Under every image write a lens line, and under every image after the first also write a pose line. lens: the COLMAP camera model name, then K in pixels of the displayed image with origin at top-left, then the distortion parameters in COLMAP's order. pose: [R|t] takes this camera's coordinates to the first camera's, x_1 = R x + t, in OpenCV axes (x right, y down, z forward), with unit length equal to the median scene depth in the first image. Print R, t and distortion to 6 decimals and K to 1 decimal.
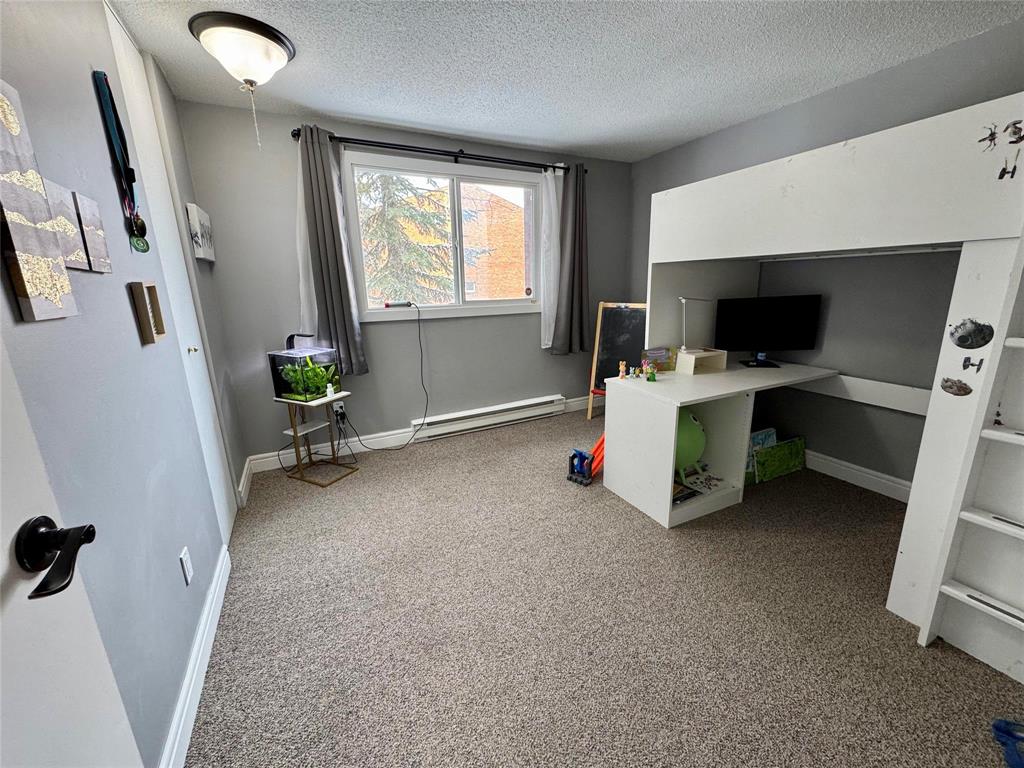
lens RADIAL K [[408.5, 0, 514.4], [0, 408.5, 384.2], [0, 0, 1]] dist [-0.002585, 0.000144]
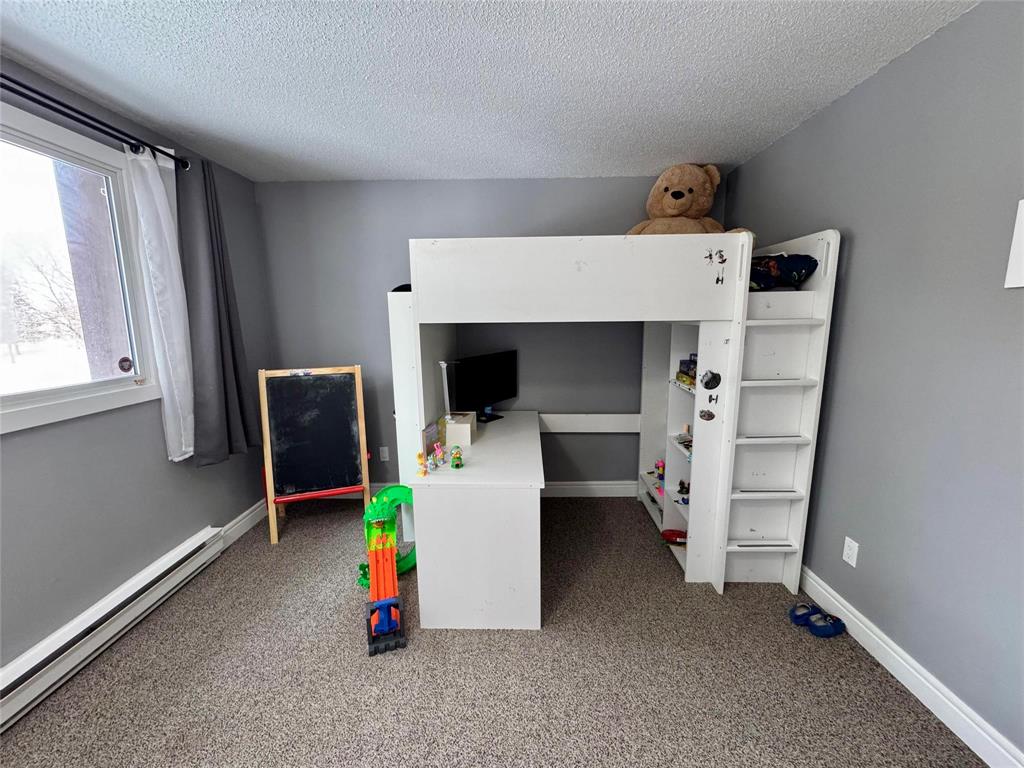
lens RADIAL K [[408.5, 0, 514.4], [0, 408.5, 384.2], [0, 0, 1]] dist [-0.002585, 0.000144]
pose [[0.460631, -0.127023, 0.878456, -0.241745], [0.214421, 0.976318, 0.028739, -0.133143], [-0.861303, 0.175121, 0.476959, 0.390859]]
